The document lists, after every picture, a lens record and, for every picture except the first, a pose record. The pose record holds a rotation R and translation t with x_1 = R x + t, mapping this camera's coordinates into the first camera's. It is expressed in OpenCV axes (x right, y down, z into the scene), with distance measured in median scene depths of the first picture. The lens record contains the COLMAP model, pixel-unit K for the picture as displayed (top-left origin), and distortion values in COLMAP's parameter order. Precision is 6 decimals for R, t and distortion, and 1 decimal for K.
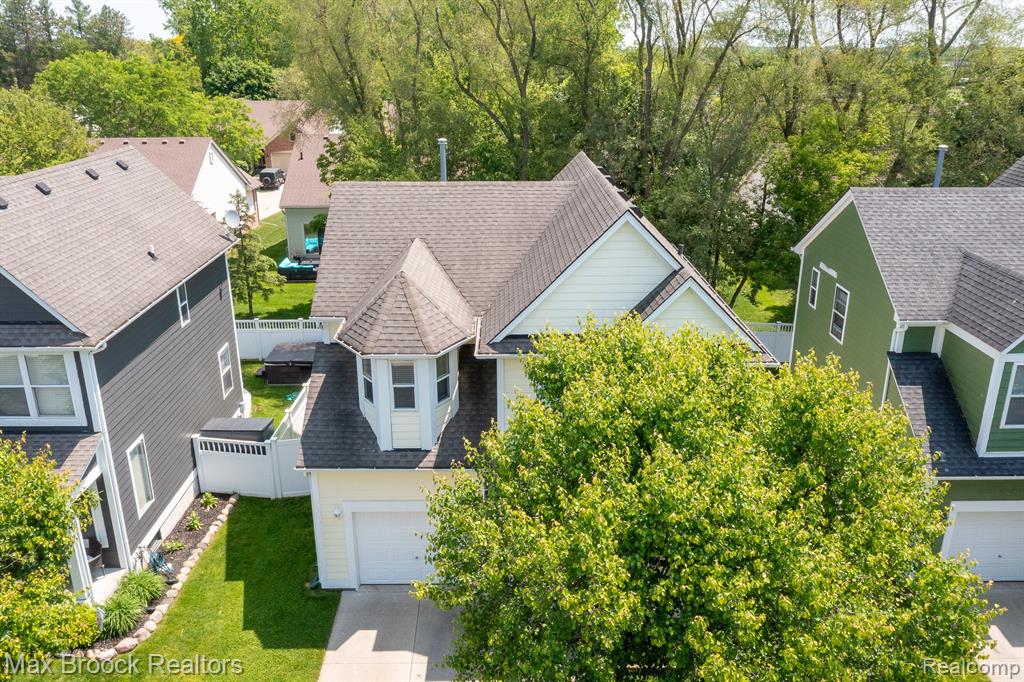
lens RADIAL K [[814.3, 0, 509.6], [0, 814.3, 345.6], [0, 0, 1]] dist [-0.017988, 0.006381]
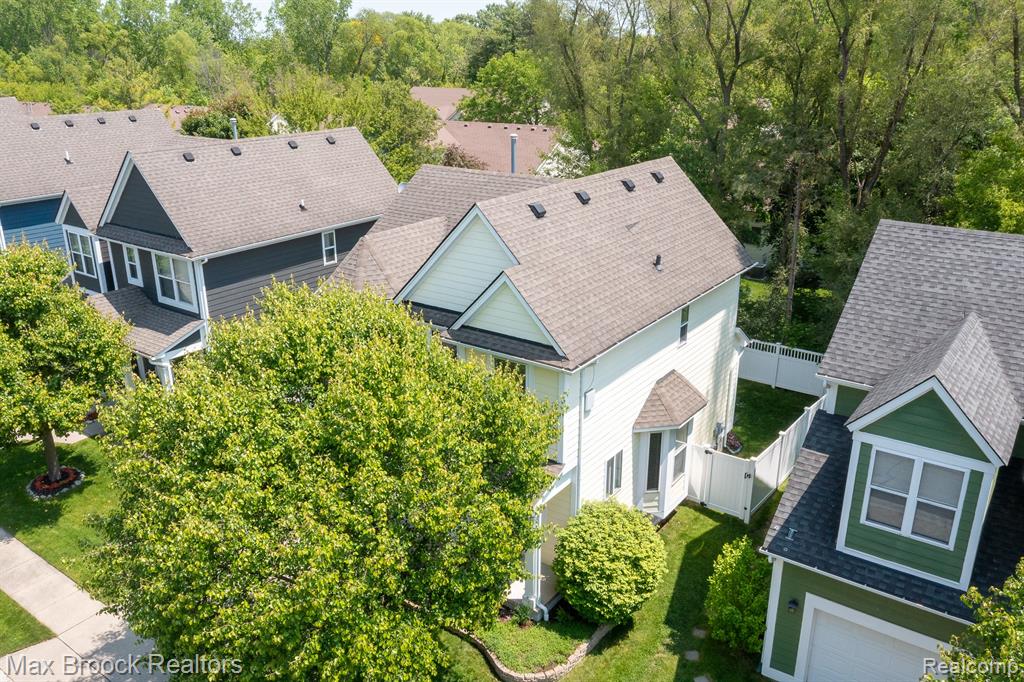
lens RADIAL K [[814.3, 0, 511.4], [0, 814.3, 340.0], [0, 0, 1]] dist [-0.017988, 0.006381]
pose [[0.808801, 0.203375, -0.551797, 0.741904], [-0.204458, 0.977010, 0.060409, -0.057709], [0.551396, 0.063961, 0.831788, 0.103505]]
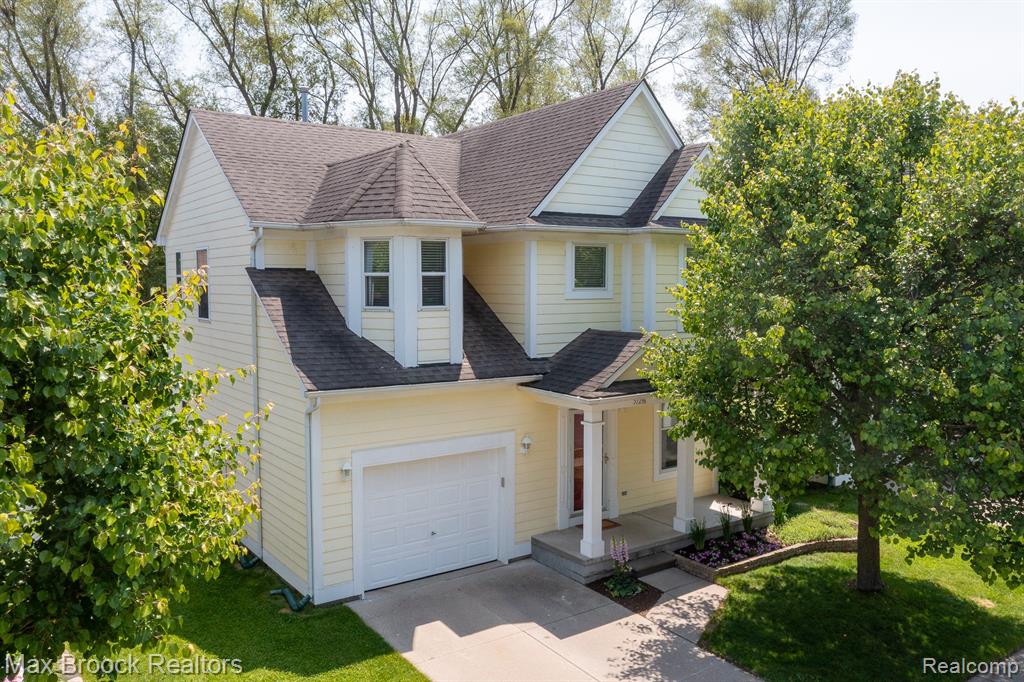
lens RADIAL K [[814.3, 0, 511.3], [0, 814.3, 339.1], [0, 0, 1]] dist [-0.017988, 0.006381]
pose [[0.819861, -0.034440, 0.571526, -0.502644], [0.192863, 0.956468, -0.219028, 0.286162], [-0.539103, 0.289799, 0.790813, 0.352526]]
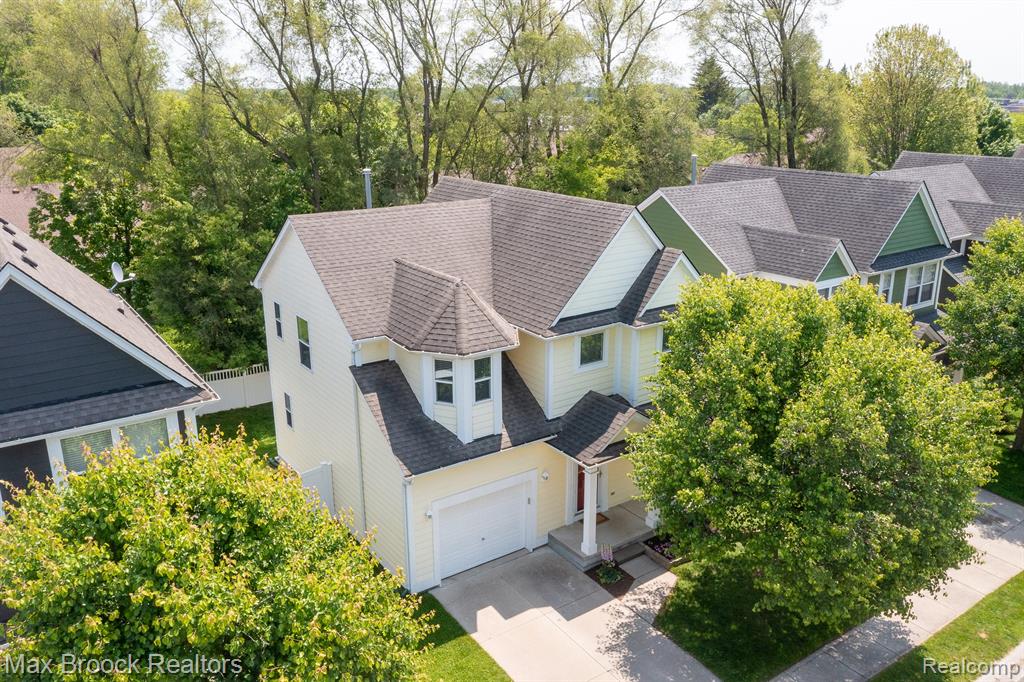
lens RADIAL K [[814.3, 0, 511.0], [0, 814.3, 338.6], [0, 0, 1]] dist [-0.017988, 0.006381]
pose [[0.822712, -0.166285, 0.543594, -0.682106], [0.194963, 0.980798, 0.004955, -0.004125], [-0.533980, 0.101904, 0.839334, 0.027201]]
